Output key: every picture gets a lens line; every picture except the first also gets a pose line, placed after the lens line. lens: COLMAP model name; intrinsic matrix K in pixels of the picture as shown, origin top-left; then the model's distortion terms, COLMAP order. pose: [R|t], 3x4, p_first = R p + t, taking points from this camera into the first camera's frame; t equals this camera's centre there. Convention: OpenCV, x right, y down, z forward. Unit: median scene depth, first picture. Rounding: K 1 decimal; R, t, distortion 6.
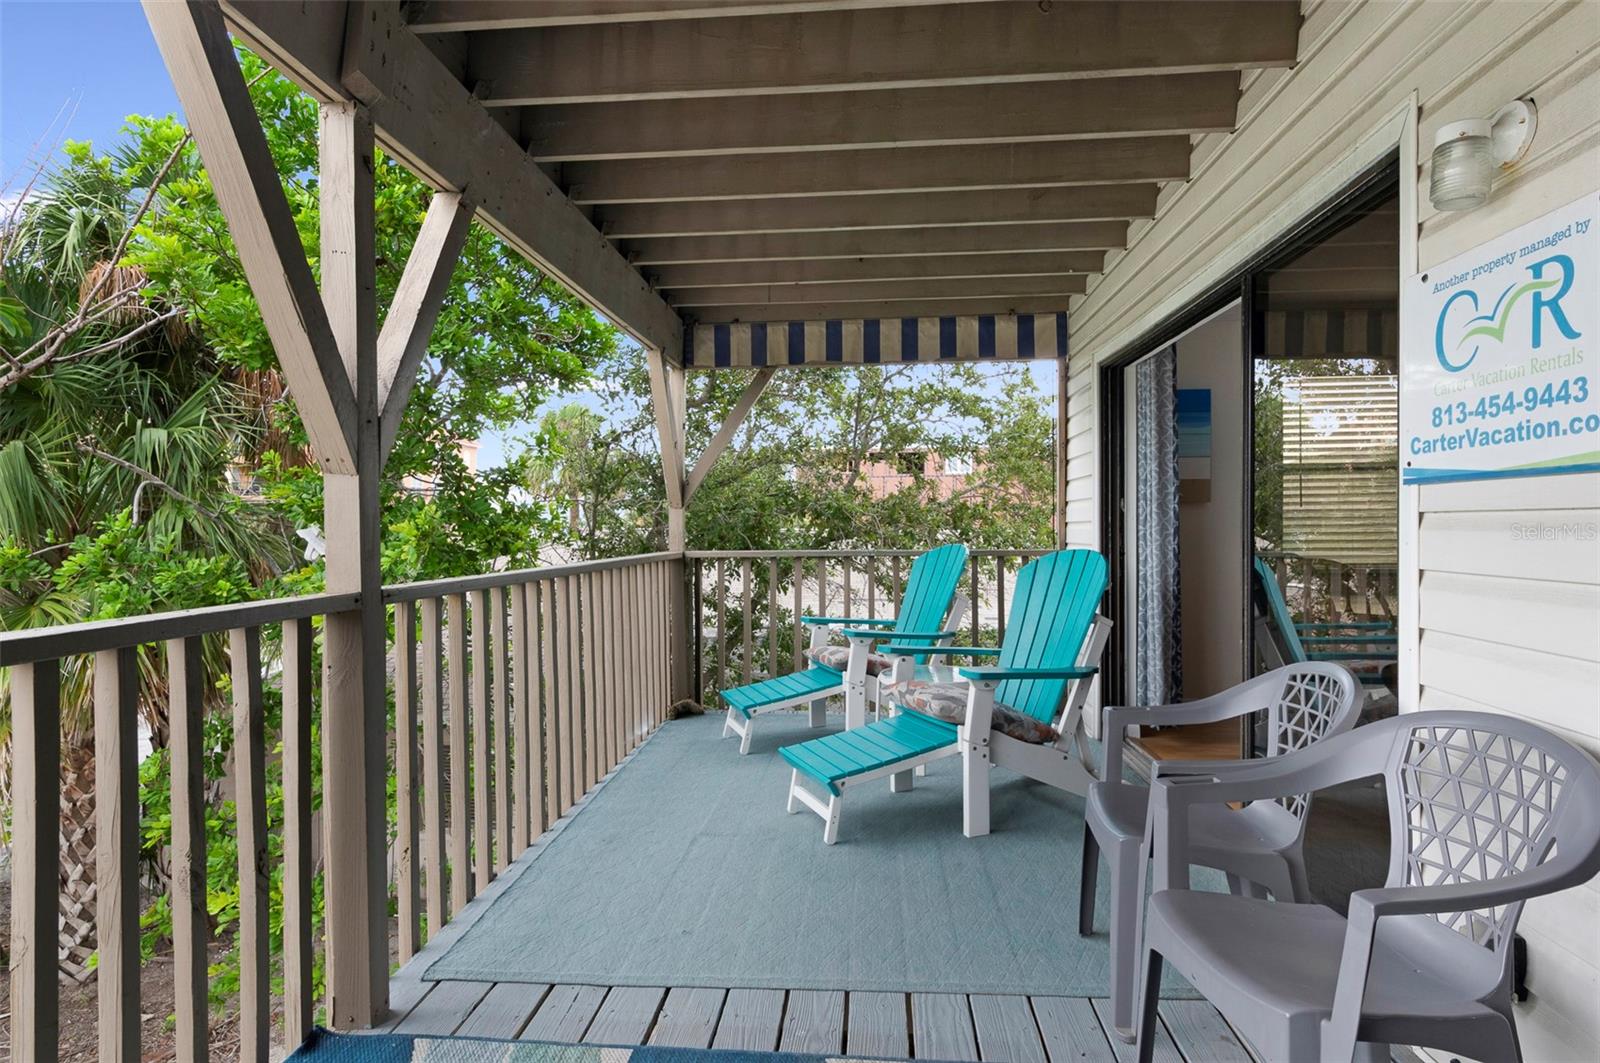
lens RADIAL K [[884.5, 0, 801.5], [0, 884.5, 534.7], [0, 0, 1]] dist [0.002235, 0.000088]
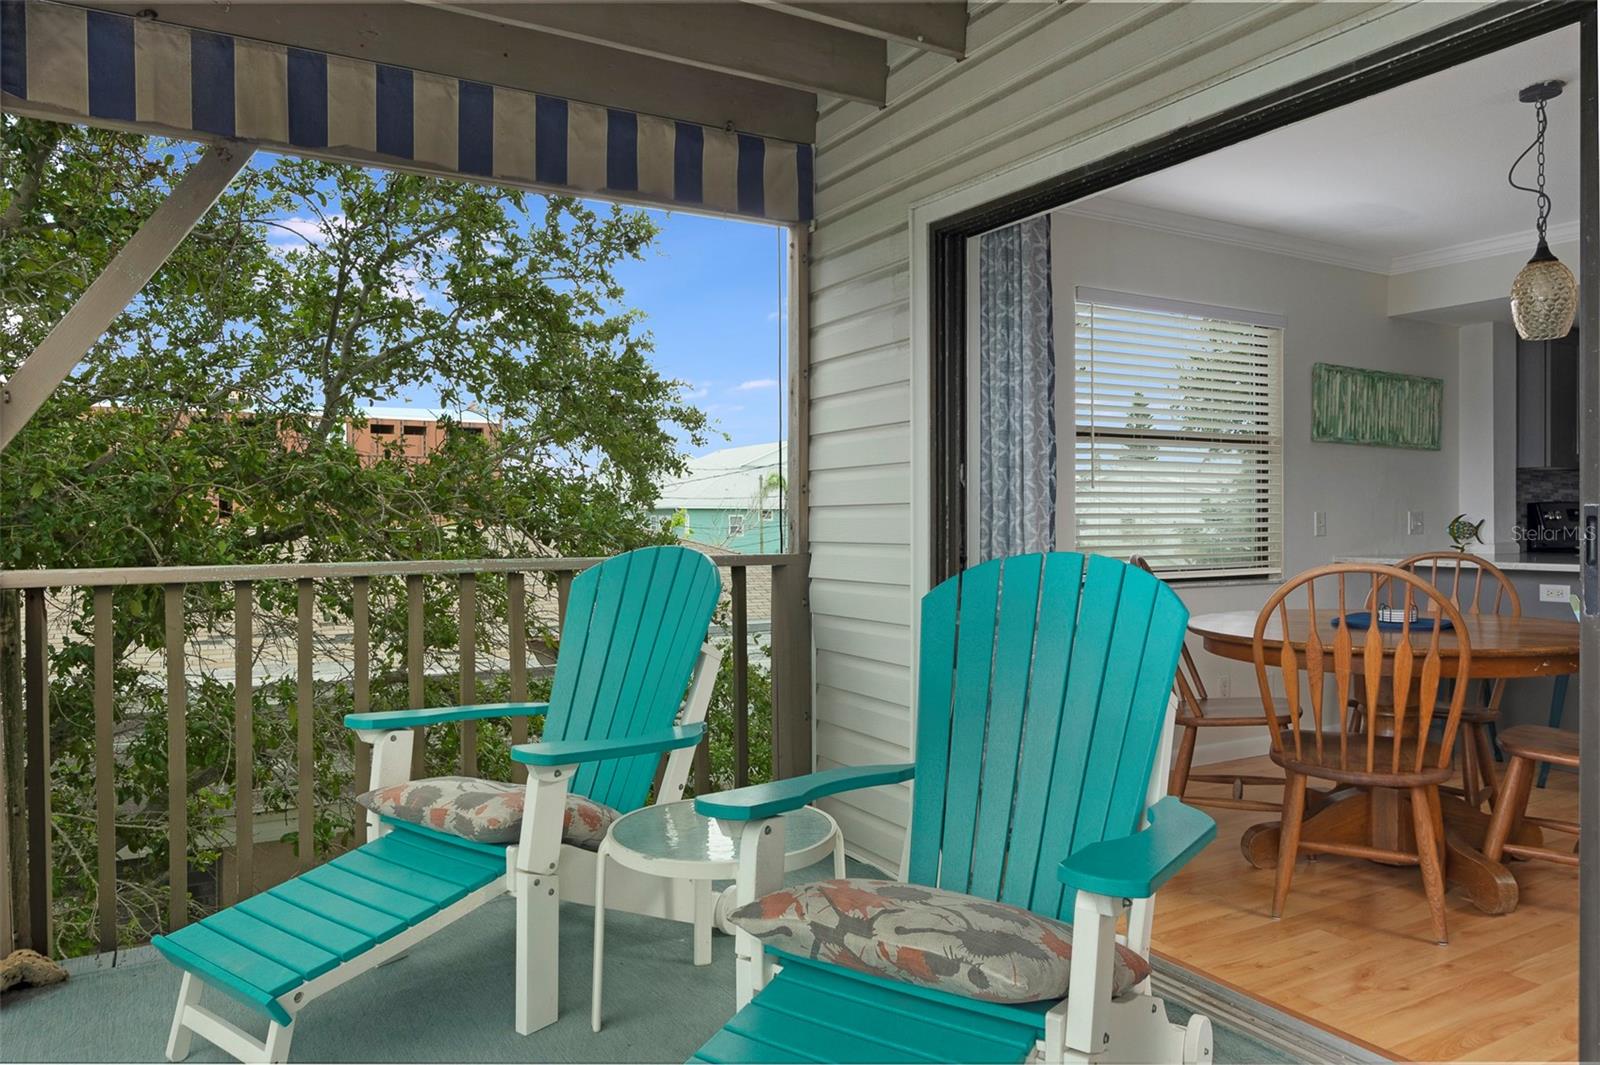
lens RADIAL K [[1096.9, 0, 802.0], [0, 1096.9, 533.4], [0, 0, 1]] dist [0.003749, -0.004684]
pose [[0.828357, -0.003175, 0.560192, -0.110376], [0.002641, 0.999995, 0.001762, 0.002528], [-0.560194, 0.000019, 0.828361, 0.403231]]
